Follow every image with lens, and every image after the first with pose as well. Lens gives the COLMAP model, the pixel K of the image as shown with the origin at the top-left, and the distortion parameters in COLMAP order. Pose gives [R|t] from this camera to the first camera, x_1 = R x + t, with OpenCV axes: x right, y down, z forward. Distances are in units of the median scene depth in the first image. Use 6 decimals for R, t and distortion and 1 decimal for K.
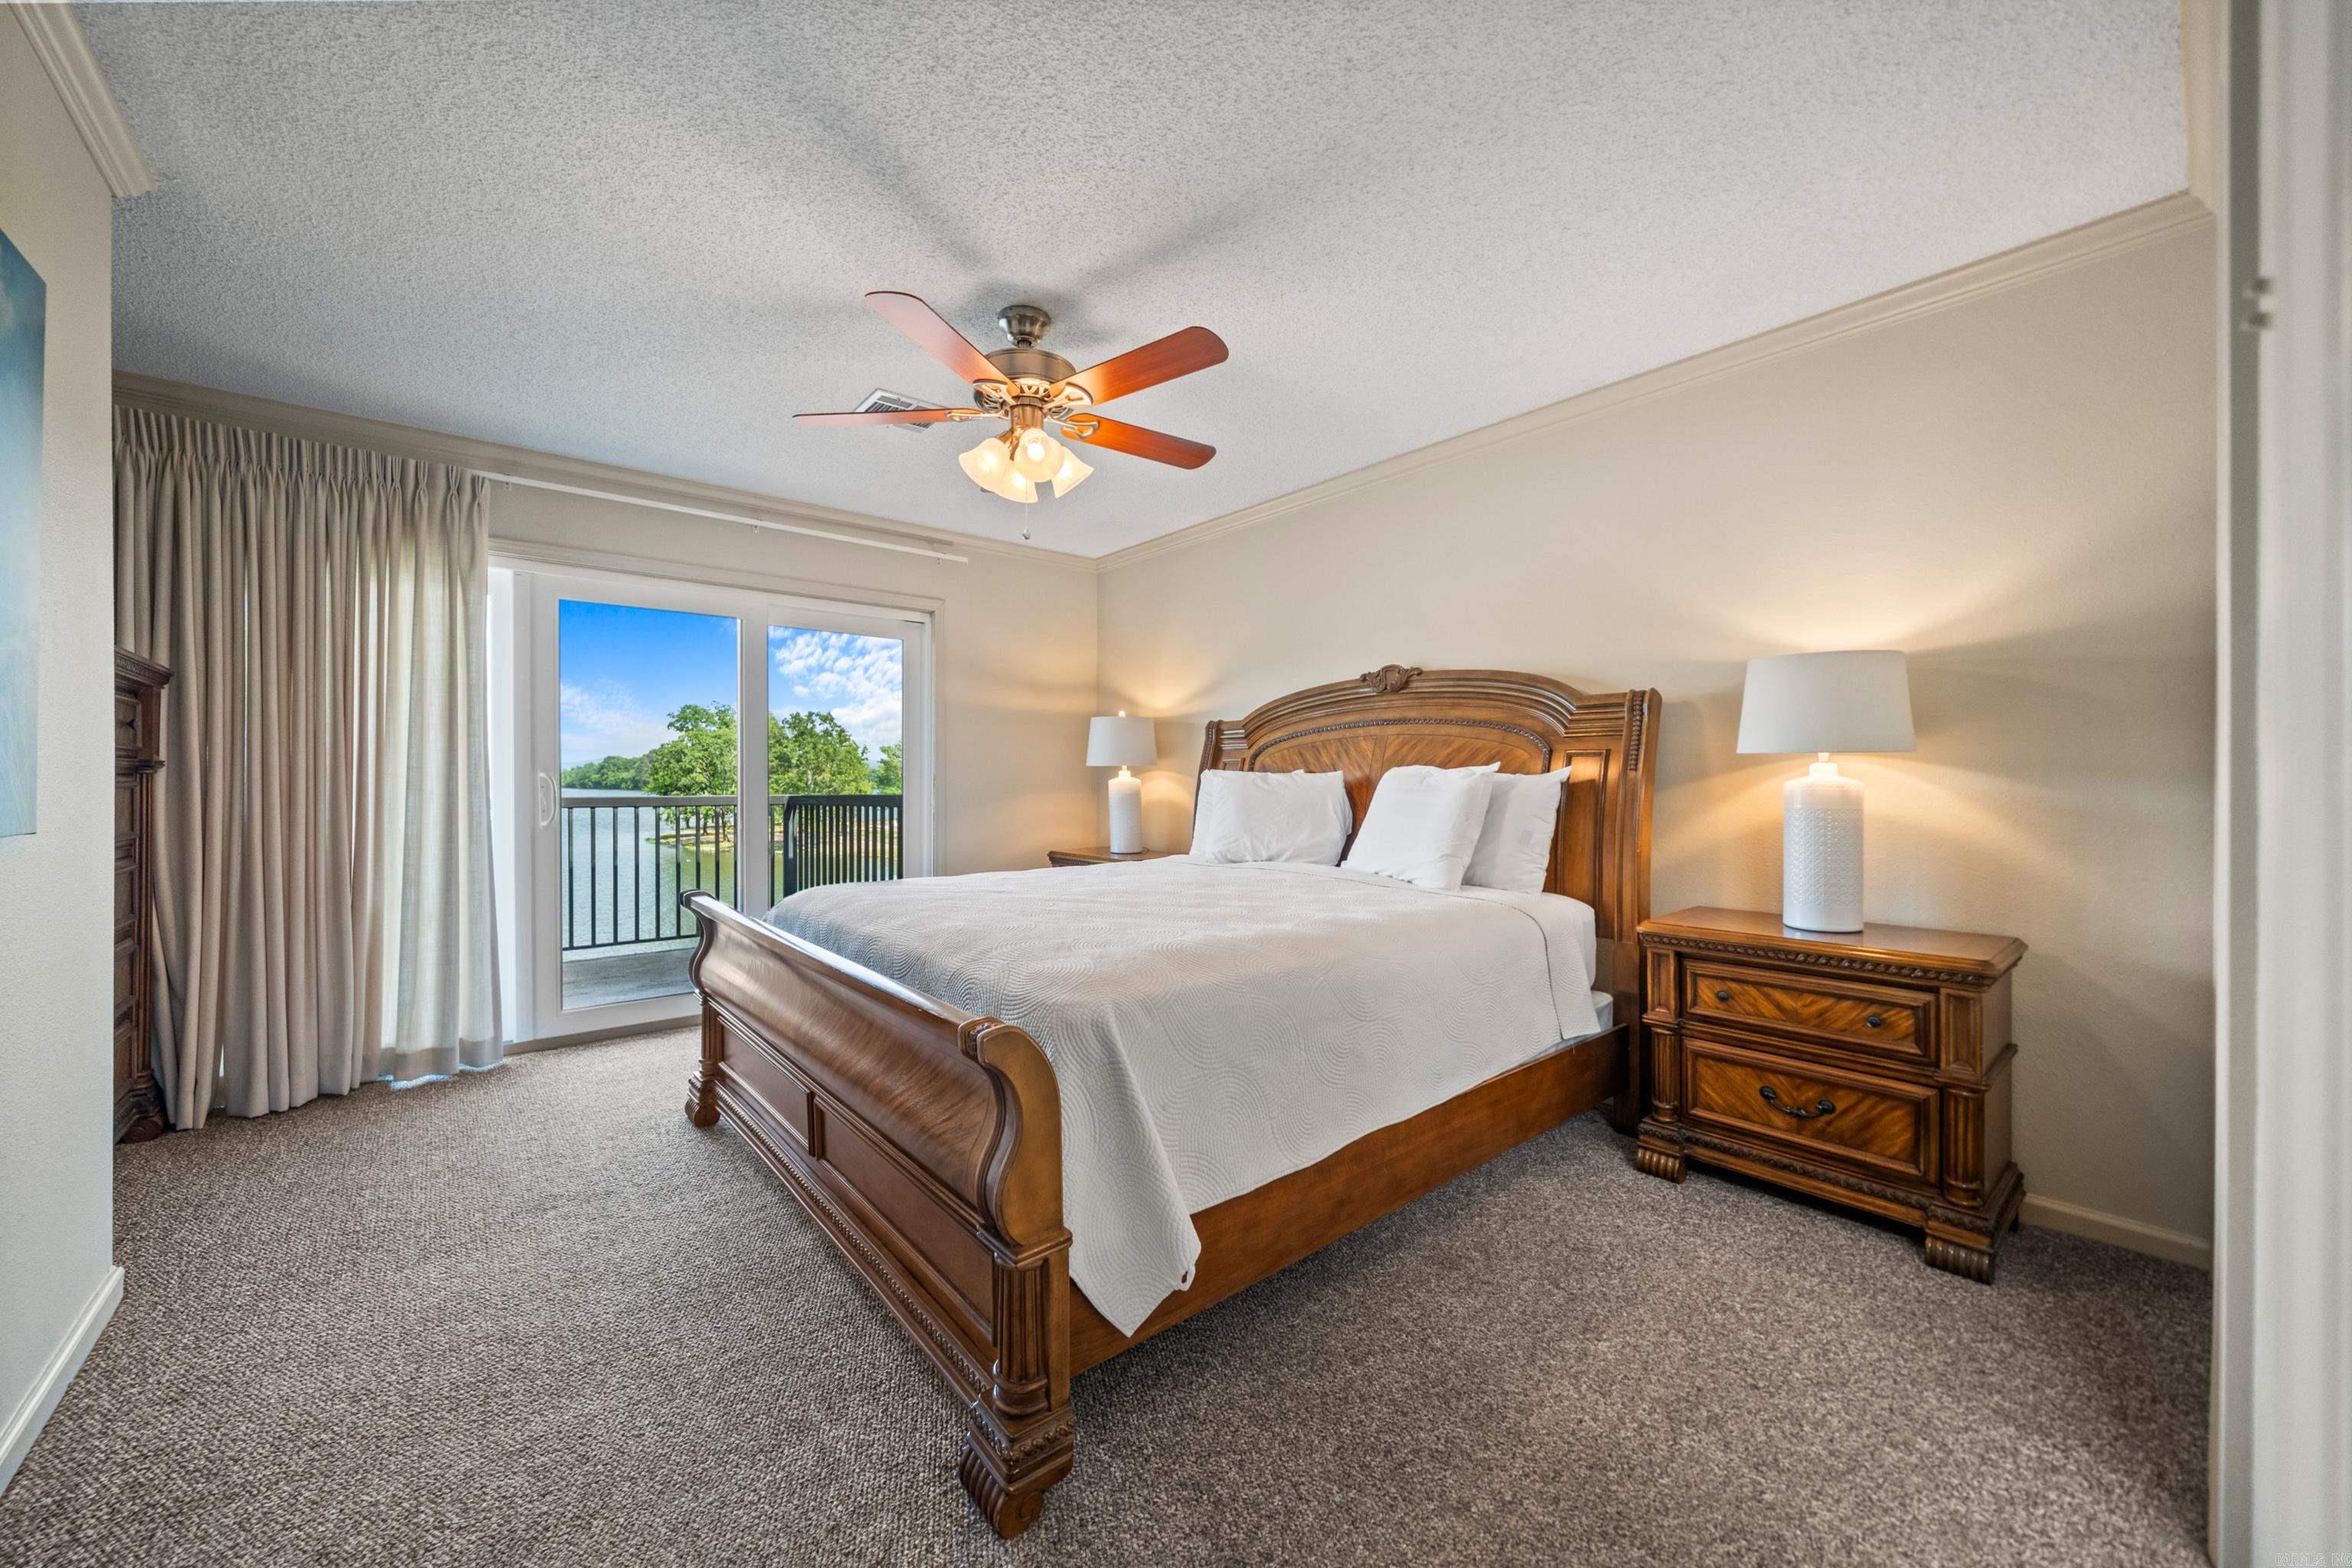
lens RADIAL K [[886.6, 0, 1125.3], [0, 886.6, 783.8], [0, 0, 1]] dist [0.000660, 0.000040]
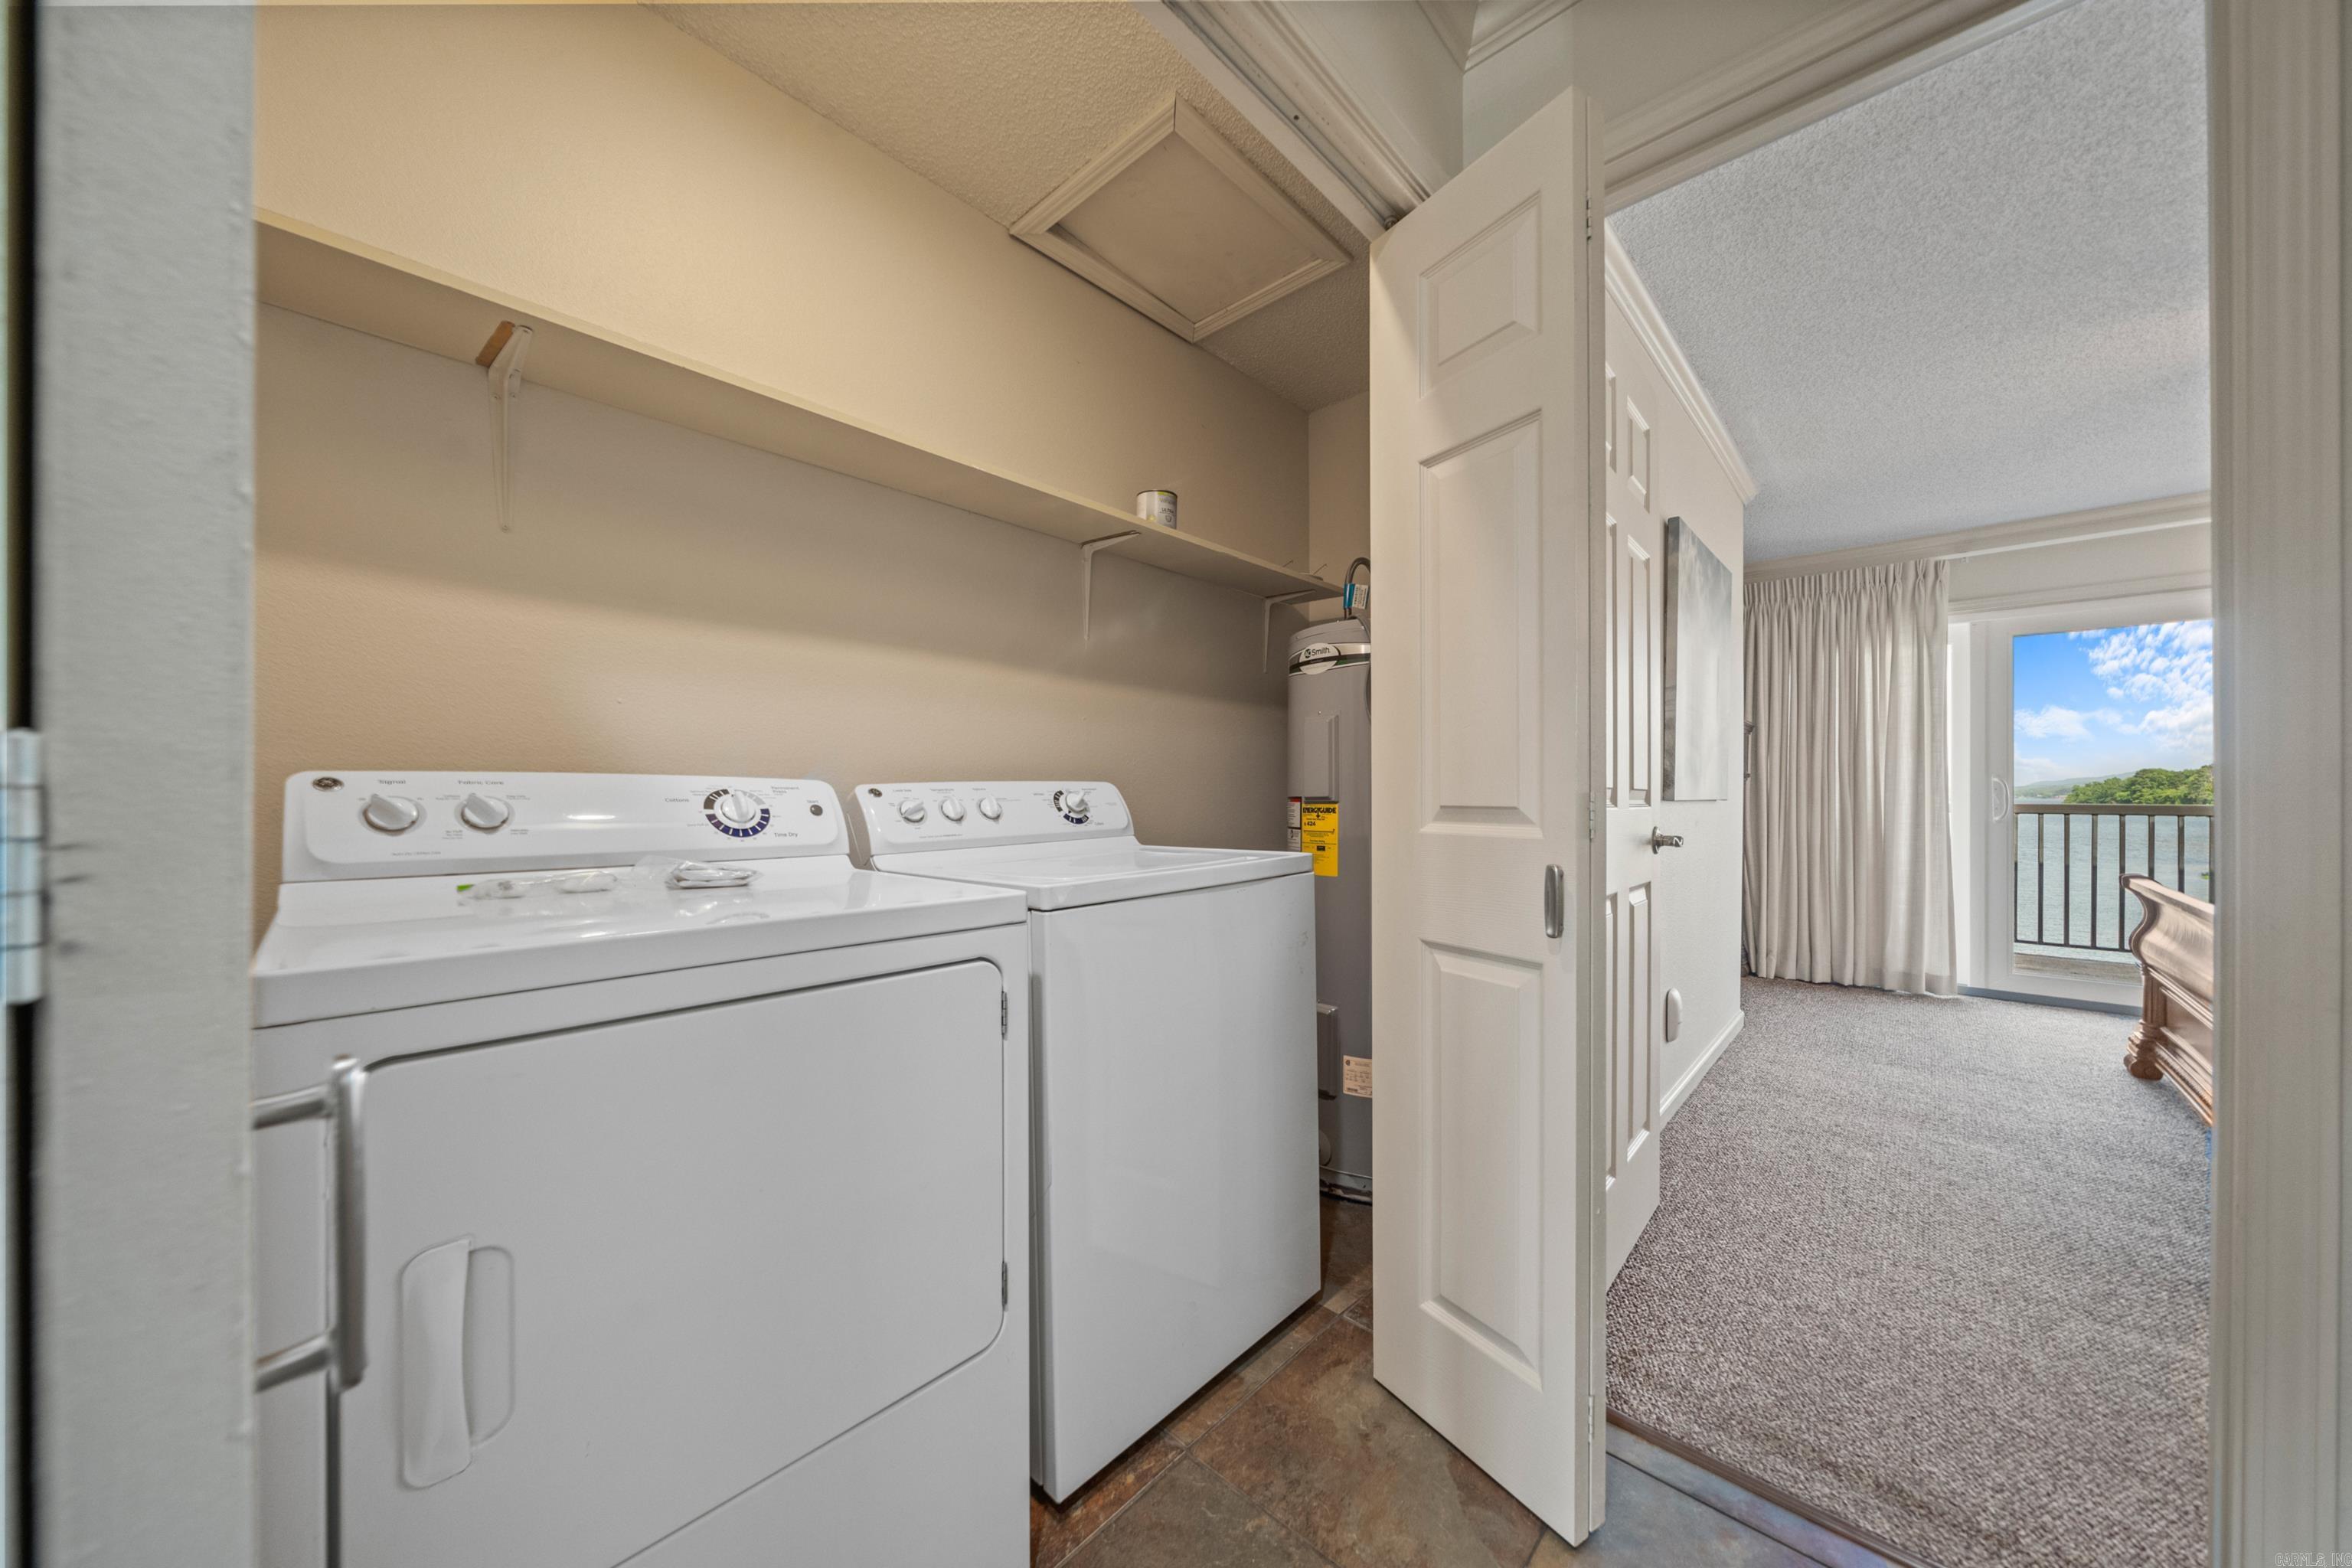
lens RADIAL K [[813.4, 0, 1172.7], [0, 813.4, 799.4], [0, 0, 1]] dist [-0.007806, 0.000098]
pose [[0.162111, 0.002685, -0.986769, 0.288730], [-0.005667, 0.999982, 0.001789, 0.022783], [0.986756, 0.005302, 0.162124, -0.343386]]
